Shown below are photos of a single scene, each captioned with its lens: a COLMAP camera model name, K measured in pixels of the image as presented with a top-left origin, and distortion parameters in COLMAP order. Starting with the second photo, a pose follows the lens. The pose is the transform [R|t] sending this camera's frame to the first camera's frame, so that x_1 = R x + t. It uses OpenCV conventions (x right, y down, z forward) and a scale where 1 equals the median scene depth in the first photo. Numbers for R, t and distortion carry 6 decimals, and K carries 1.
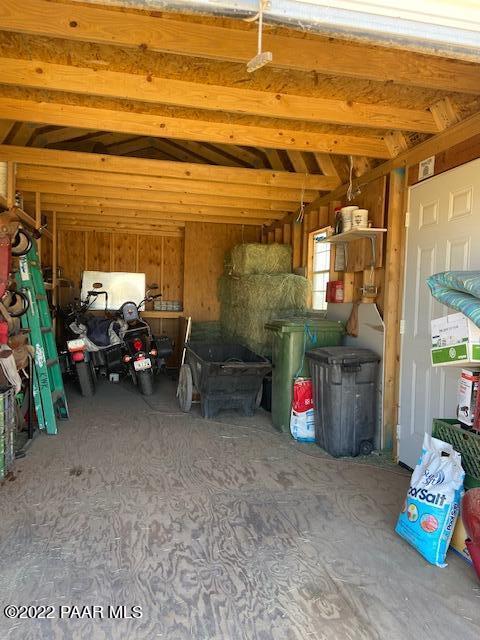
lens RADIAL K [[482.5, 0, 240.0], [0, 482.5, 320.0], [0, 0, 1]] dist [0.127007, -0.173203]
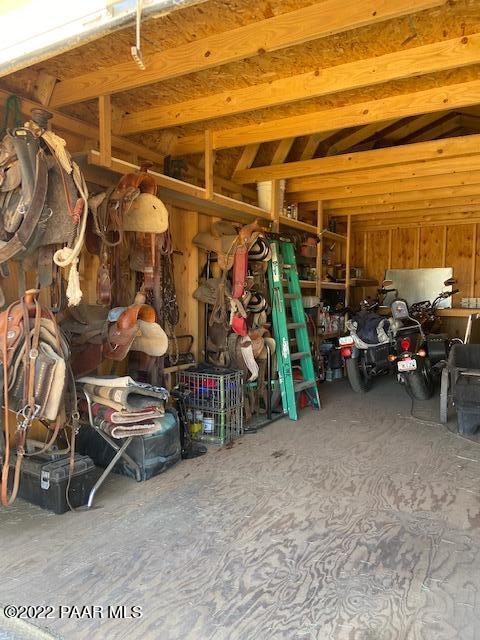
lens RADIAL K [[482.5, 0, 240.0], [0, 482.5, 320.0], [0, 0, 1]] dist [0.127007, -0.173203]
pose [[0.730847, 0.012516, -0.682427, 0.344485], [-0.012903, 0.999907, 0.004520, 0.006425], [0.682420, 0.005502, 0.730940, 0.149763]]
